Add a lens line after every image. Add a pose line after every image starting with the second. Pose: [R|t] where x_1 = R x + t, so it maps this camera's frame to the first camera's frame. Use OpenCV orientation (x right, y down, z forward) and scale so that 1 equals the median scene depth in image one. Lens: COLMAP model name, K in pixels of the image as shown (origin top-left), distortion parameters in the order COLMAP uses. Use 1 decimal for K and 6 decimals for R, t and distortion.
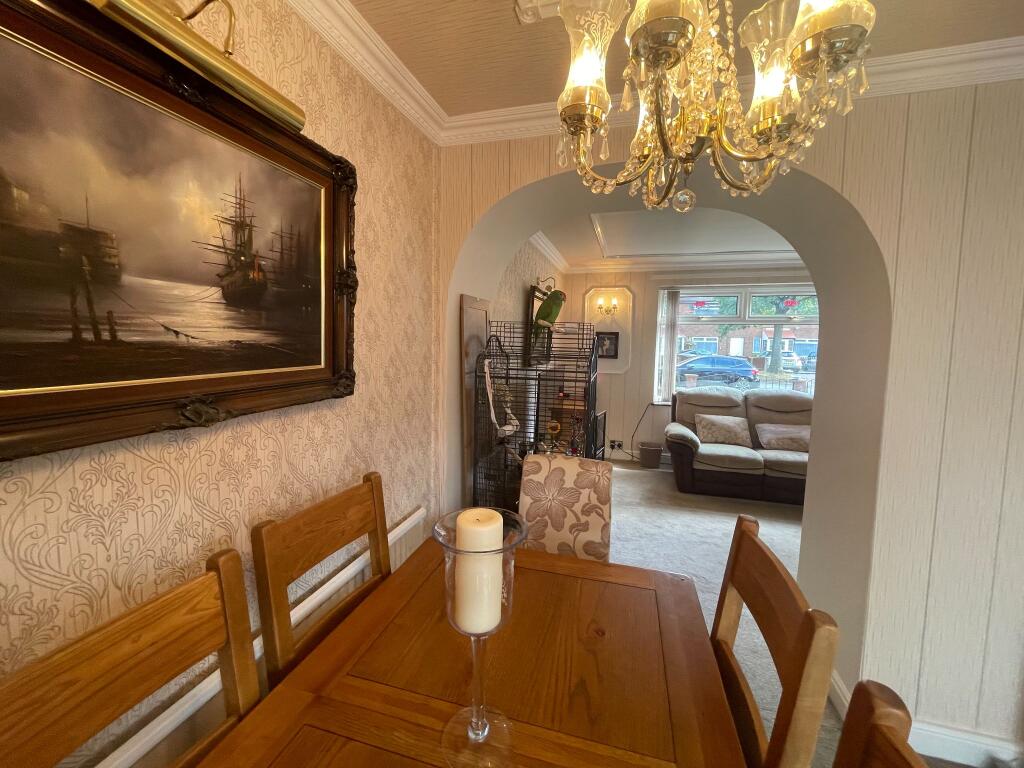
lens RADIAL K [[413.9, 0, 506.6], [0, 413.9, 375.1], [0, 0, 1]] dist [-0.004011, 0.000336]
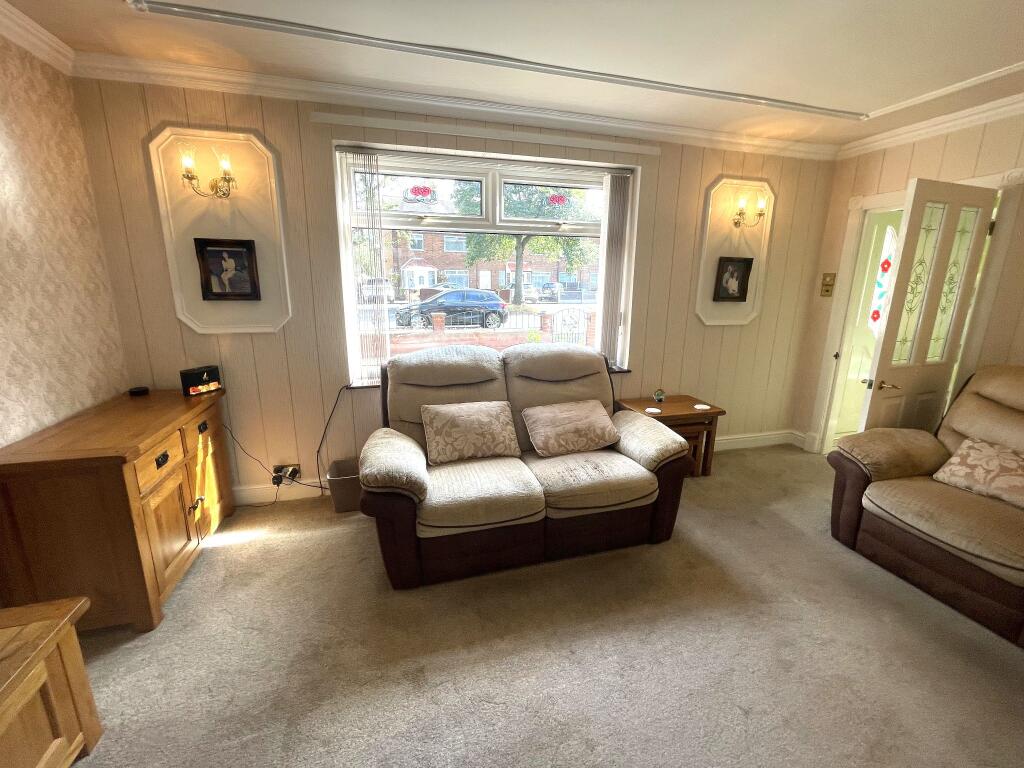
lens RADIAL K [[413.9, 0, 511.3], [0, 413.9, 373.9], [0, 0, 1]] dist [-0.004011, 0.000336]
pose [[0.842782, -0.131015, 0.522066, 0.256905], [0.051762, 0.985156, 0.163669, -0.019780], [-0.535760, -0.110914, 0.837054, 0.461150]]
